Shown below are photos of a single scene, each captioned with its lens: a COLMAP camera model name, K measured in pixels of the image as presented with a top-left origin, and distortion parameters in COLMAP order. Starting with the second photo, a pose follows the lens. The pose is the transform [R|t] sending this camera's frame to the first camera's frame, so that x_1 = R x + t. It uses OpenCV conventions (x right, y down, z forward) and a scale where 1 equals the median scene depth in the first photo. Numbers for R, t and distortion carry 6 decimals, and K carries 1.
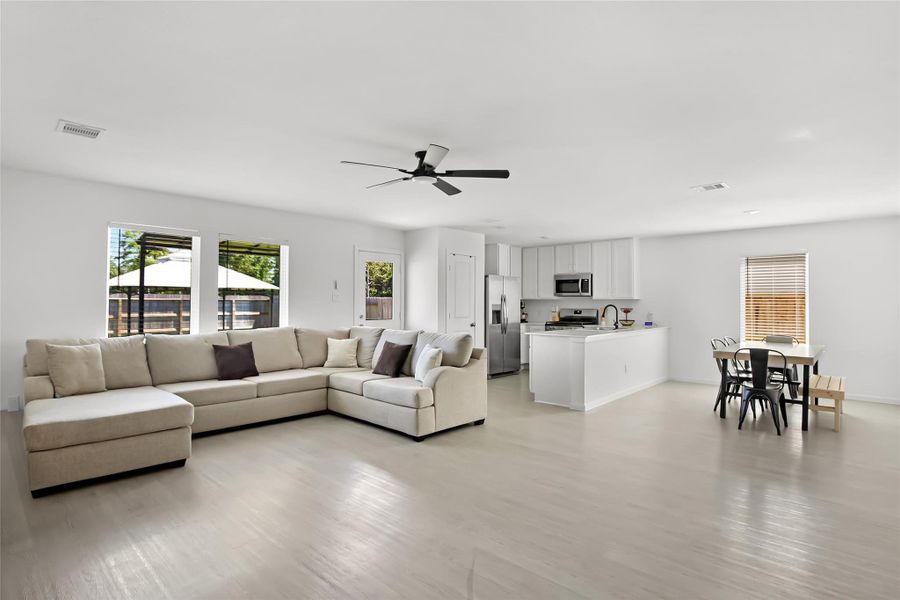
lens RADIAL K [[482.1, 0, 450.0], [0, 482.1, 300.0], [0, 0, 1]] dist [-0.000995, 0.000011]
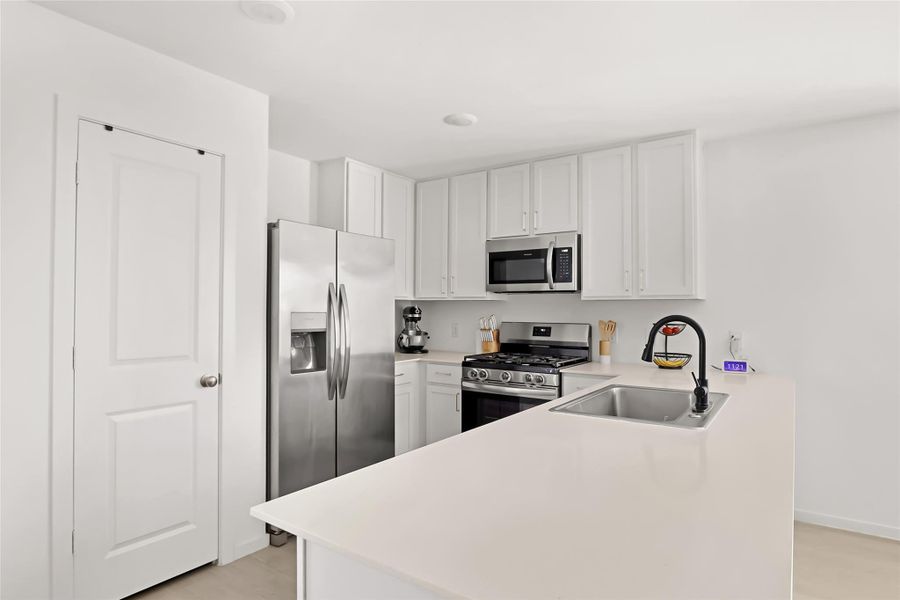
lens RADIAL K [[446.2, 0, 450.0], [0, 446.2, 300.0], [0, 0, 1]] dist [0.000608, 0.000120]
pose [[0.995409, 0.005688, 0.095539, 0.152900], [-0.004663, 0.999929, -0.010951, 0.003222], [-0.095594, 0.010455, 0.995365, 0.639046]]
